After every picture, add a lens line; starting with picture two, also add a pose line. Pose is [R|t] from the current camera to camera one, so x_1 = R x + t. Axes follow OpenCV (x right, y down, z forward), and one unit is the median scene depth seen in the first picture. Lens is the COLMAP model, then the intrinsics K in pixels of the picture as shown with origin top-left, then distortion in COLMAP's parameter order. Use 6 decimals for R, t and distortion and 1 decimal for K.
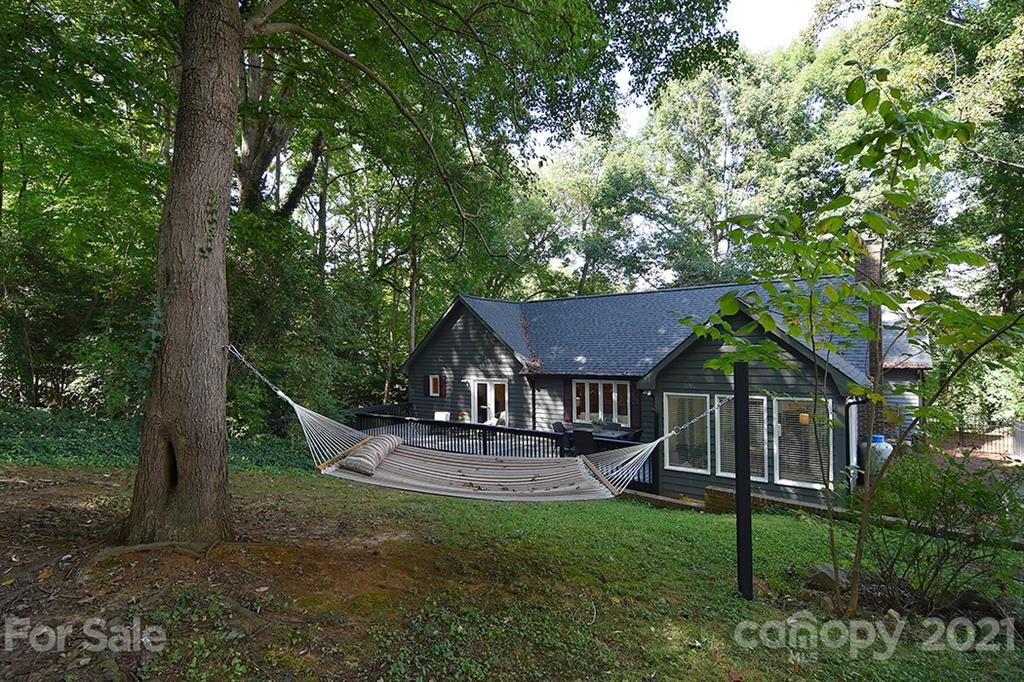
lens RADIAL K [[523.8, 0, 513.5], [0, 523.8, 341.4], [0, 0, 1]] dist [0.001807, -0.002221]
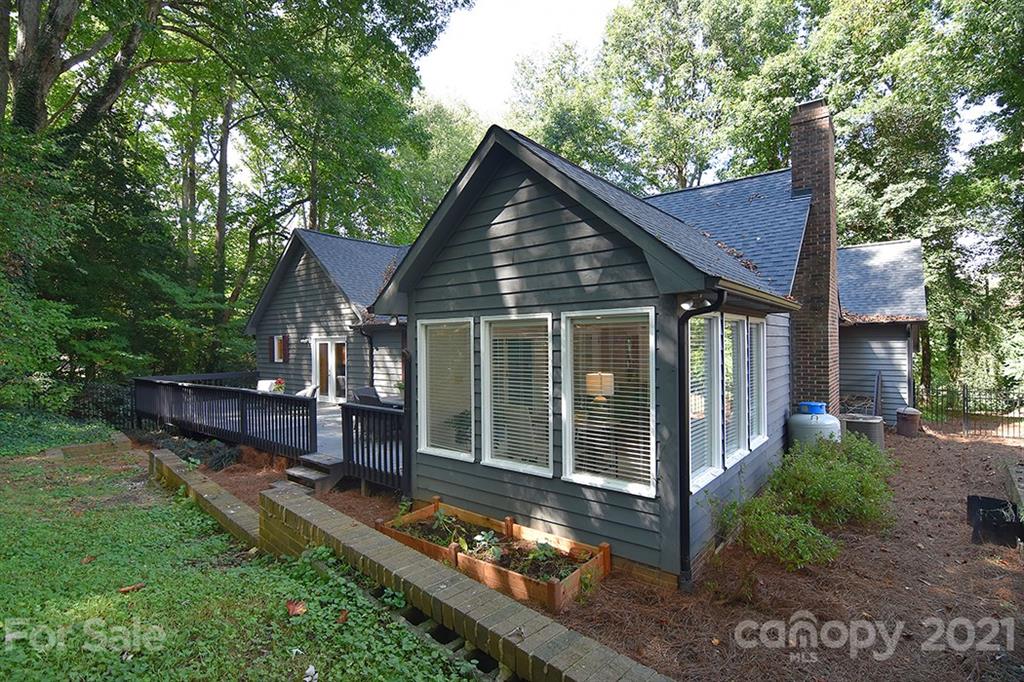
lens RADIAL K [[523.8, 0, 513.0], [0, 523.8, 339.7], [0, 0, 1]] dist [0.001807, -0.002221]
pose [[0.999671, -0.000510, -0.025660, 0.256136], [0.000922, 0.999871, 0.016021, 0.068995], [0.025649, -0.016039, 0.999542, 0.268597]]
